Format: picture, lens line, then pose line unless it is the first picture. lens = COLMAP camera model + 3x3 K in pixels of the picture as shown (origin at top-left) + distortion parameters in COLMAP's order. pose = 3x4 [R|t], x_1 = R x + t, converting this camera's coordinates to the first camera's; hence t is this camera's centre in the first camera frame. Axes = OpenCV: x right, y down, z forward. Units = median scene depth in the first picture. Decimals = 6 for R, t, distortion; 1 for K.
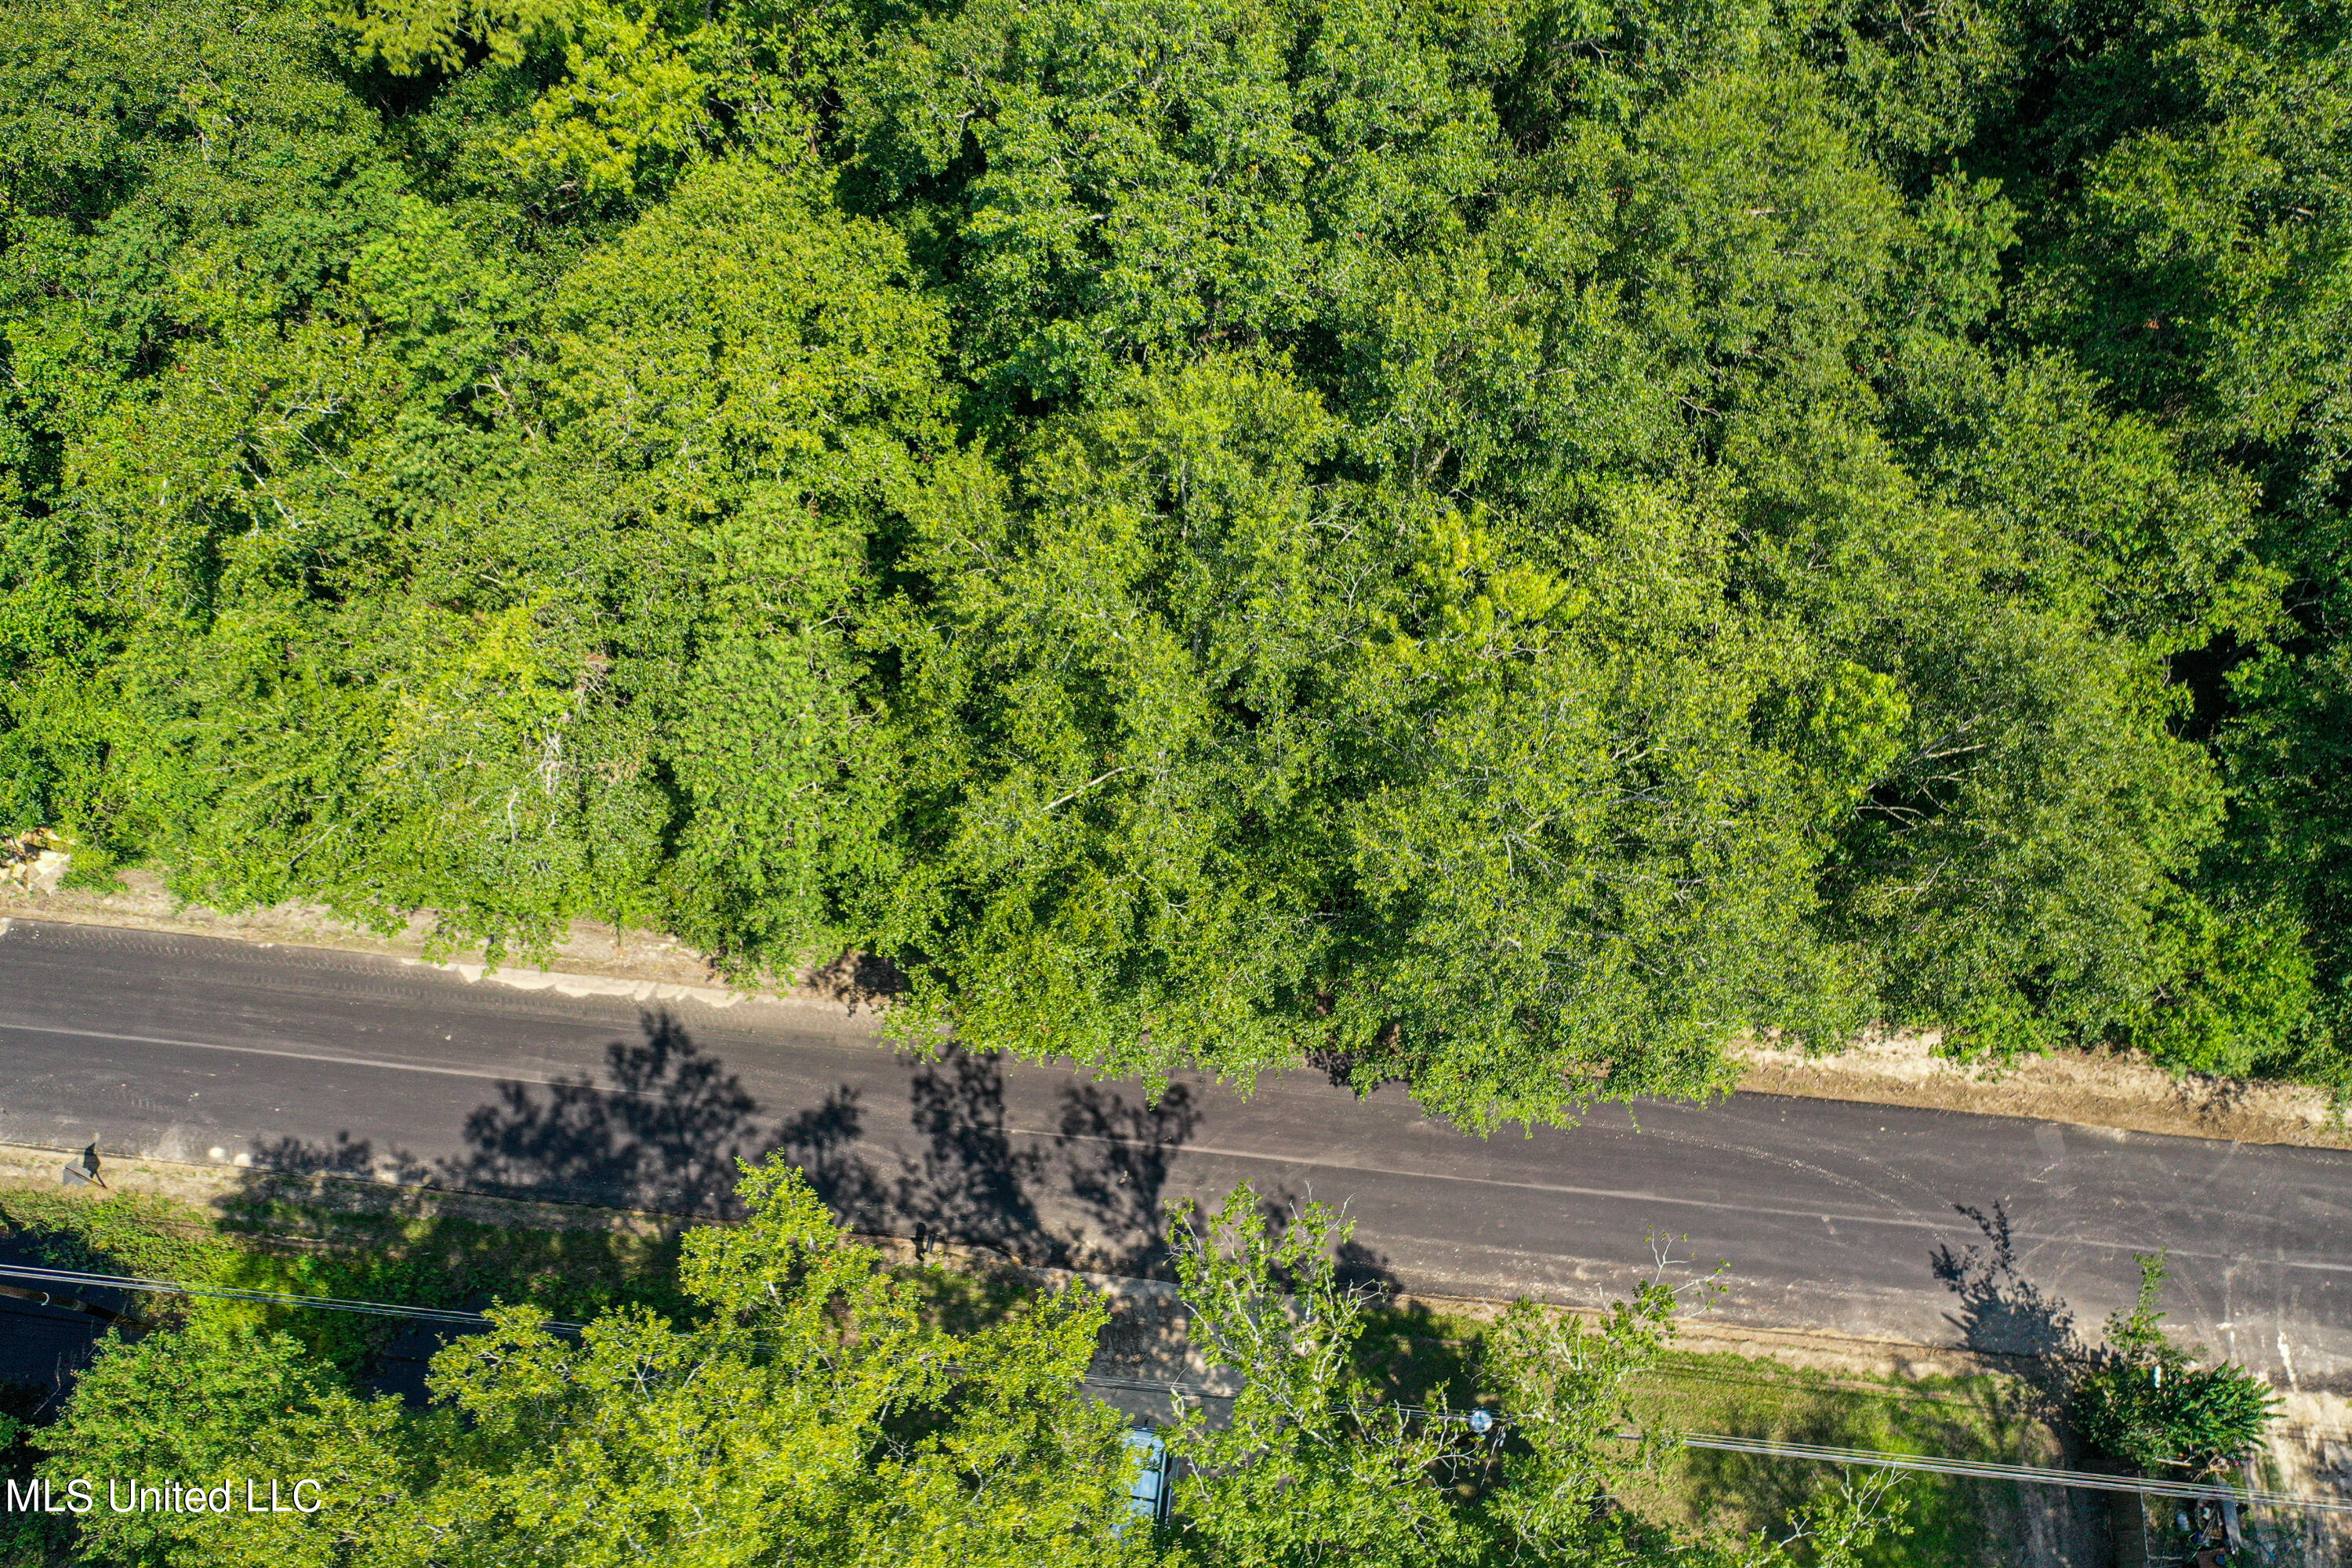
lens RADIAL K [[1889.6, 0, 1171.8], [0, 1889.6, 783.0], [0, 0, 1]] dist [-0.004055, -0.002854]
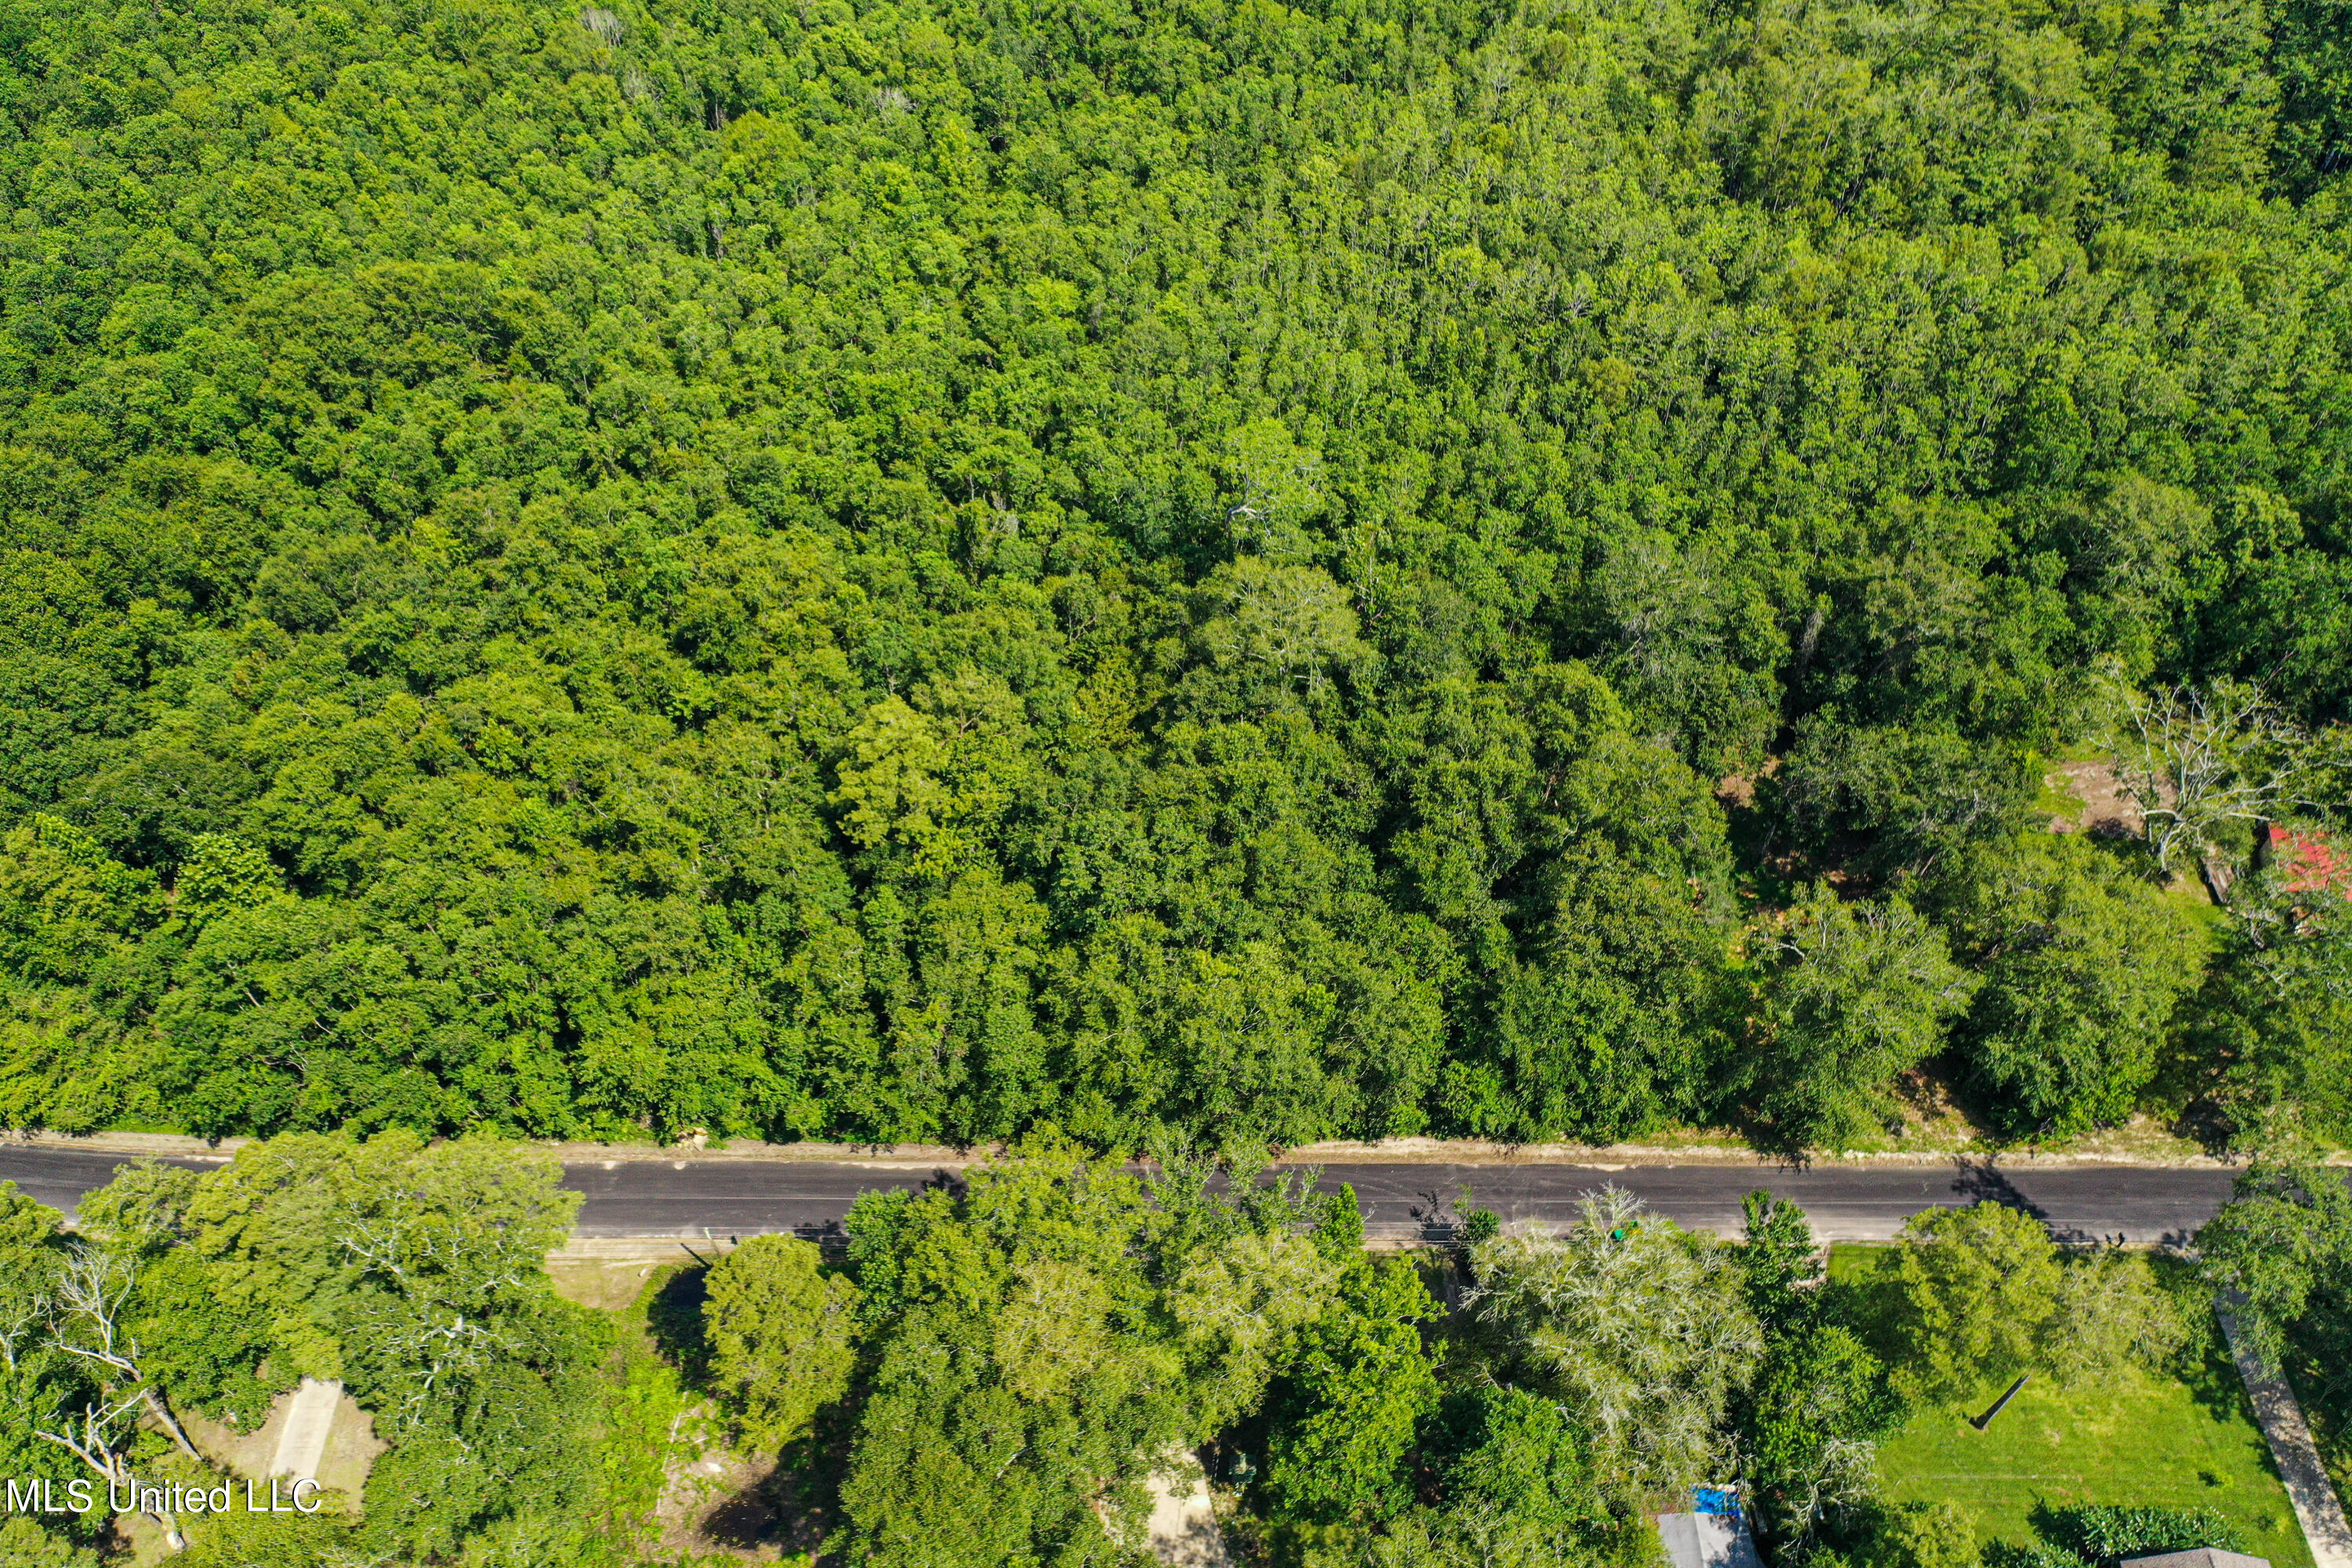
lens RADIAL K [[1889.6, 0, 1174.6], [0, 1889.6, 783.2], [0, 0, 1]] dist [-0.004055, -0.002854]
pose [[0.995083, -0.068699, 0.071350, -0.131465], [0.087013, 0.950477, -0.298366, 0.586826], [-0.047319, 0.303107, 0.951781, -2.382235]]
